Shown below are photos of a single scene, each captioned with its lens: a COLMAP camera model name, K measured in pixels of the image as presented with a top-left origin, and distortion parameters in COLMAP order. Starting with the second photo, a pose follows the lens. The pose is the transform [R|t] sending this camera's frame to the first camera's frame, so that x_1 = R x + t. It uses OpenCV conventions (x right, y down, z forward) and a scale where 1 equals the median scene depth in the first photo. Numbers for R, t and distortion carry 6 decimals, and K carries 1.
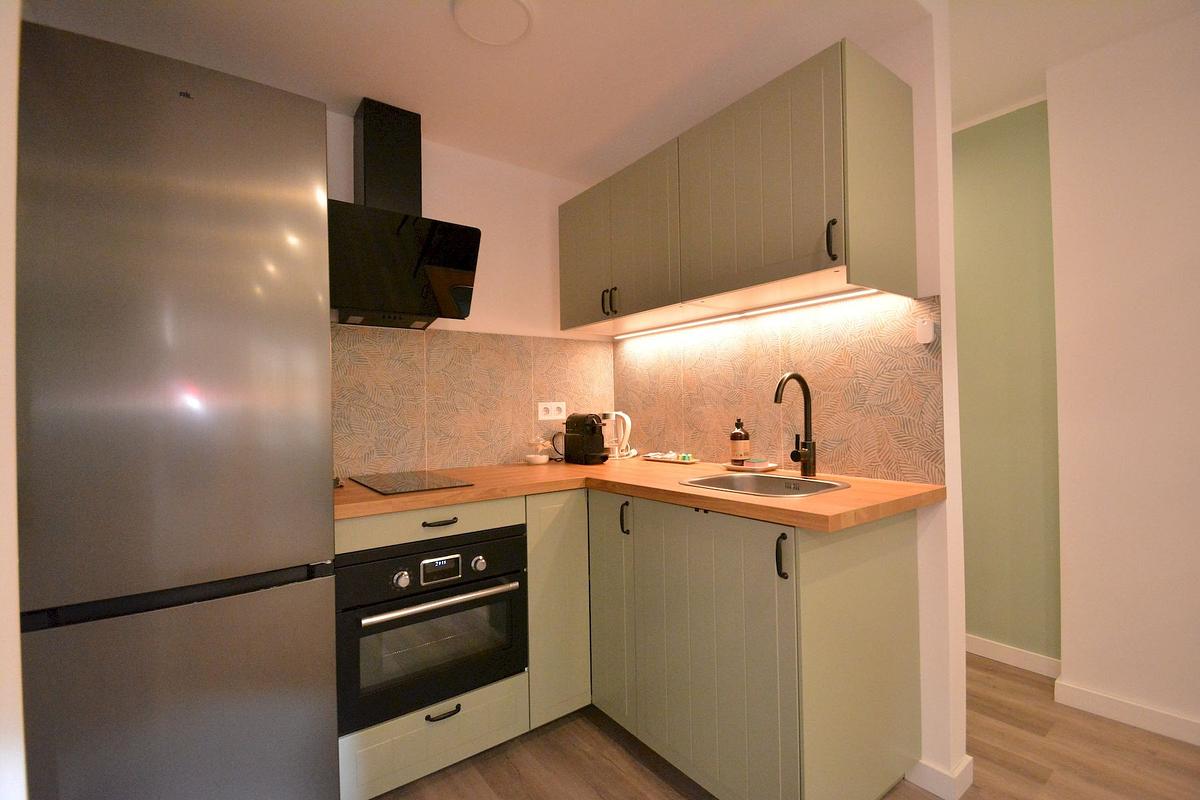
lens RADIAL K [[526.1, 0, 593.7], [0, 526.1, 401.7], [0, 0, 1]] dist [-0.007198, -0.006384]
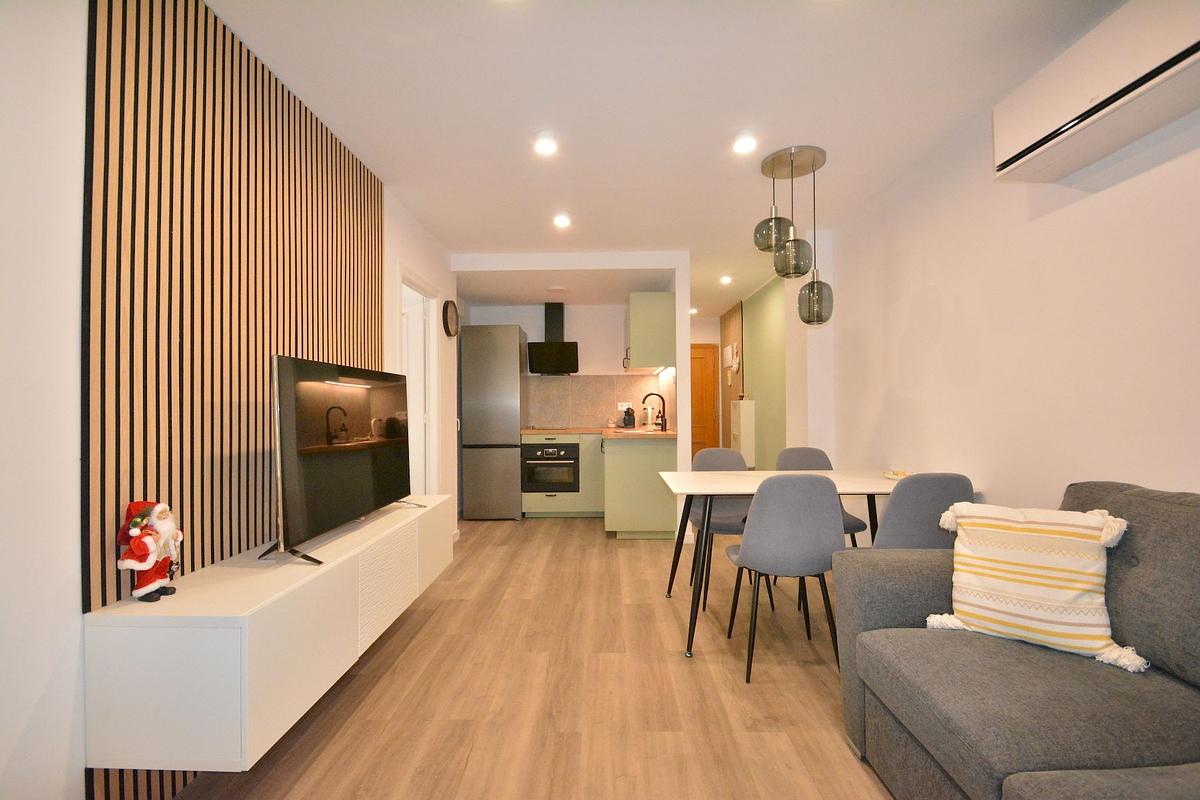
lens RADIAL K [[526.1, 0, 596.3], [0, 526.1, 400.5], [0, 0, 1]] dist [-0.007198, -0.006384]
pose [[0.790326, -0.004629, -0.612669, 1.806294], [0.003383, 0.999989, -0.003192, -0.002019], [0.612677, 0.000450, 0.790333, -1.330974]]
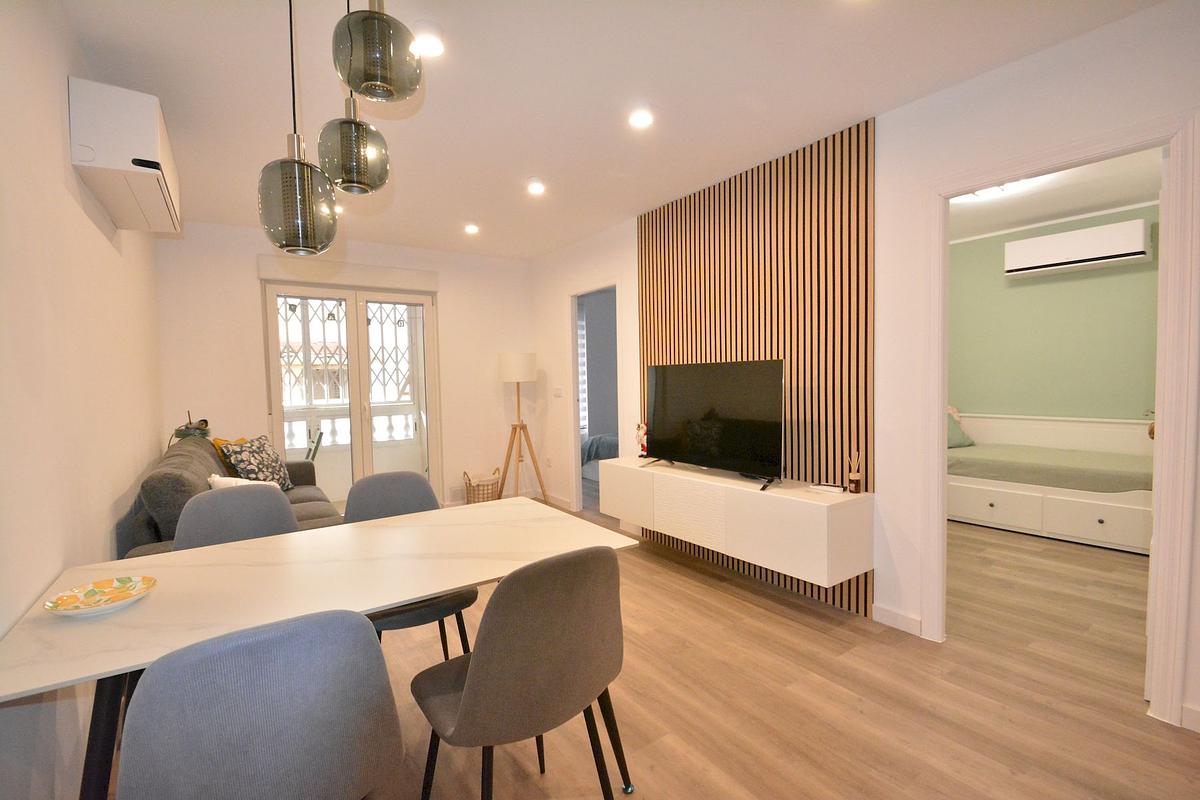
lens RADIAL K [[526.1, 0, 600.7], [0, 526.1, 400.9], [0, 0, 1]] dist [-0.007198, -0.006384]
pose [[-0.998731, 0.032266, 0.038674, 0.888091], [0.033620, 0.998825, 0.034912, -0.031277], [-0.037502, 0.036168, -0.998642, 1.103564]]
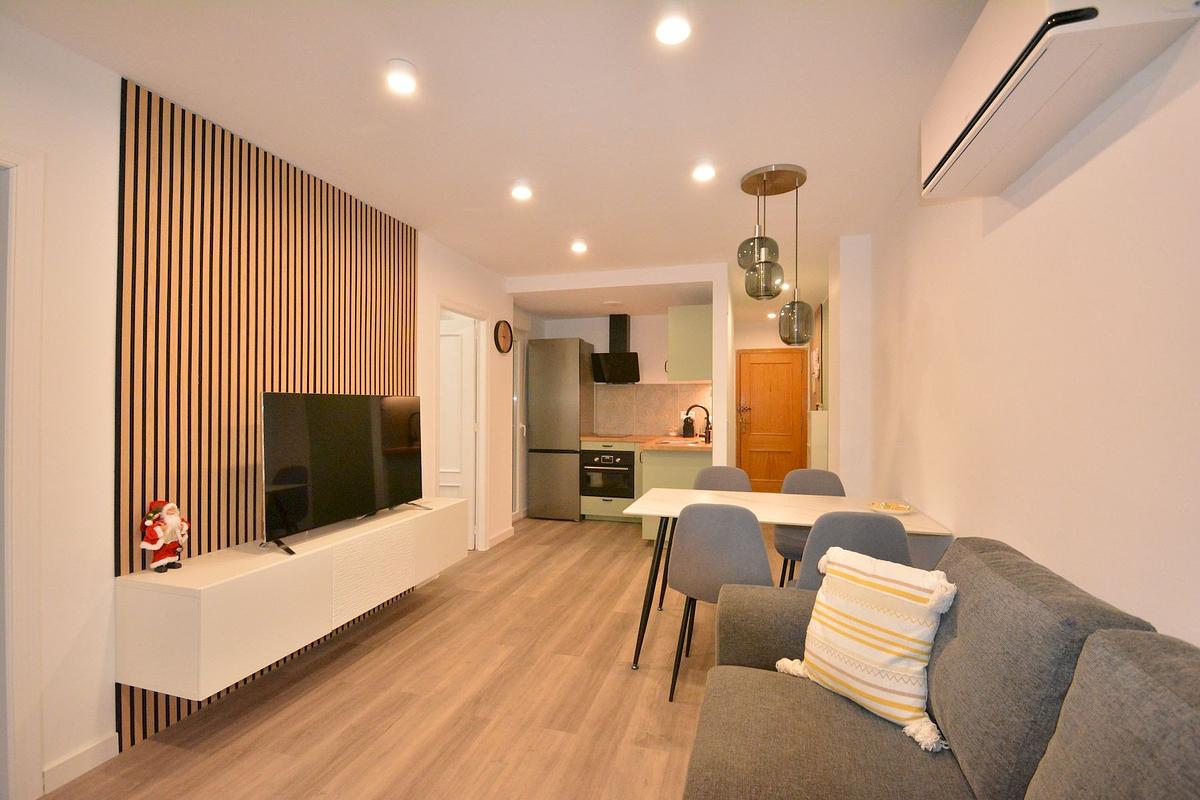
lens RADIAL K [[526.1, 0, 601.5], [0, 526.1, 399.8], [0, 0, 1]] dist [-0.007198, -0.006384]
pose [[0.605645, 0.005528, -0.795716, 2.244256], [-0.005174, 0.999982, 0.003009, -0.079962], [0.795718, 0.002295, 0.605663, -1.048312]]
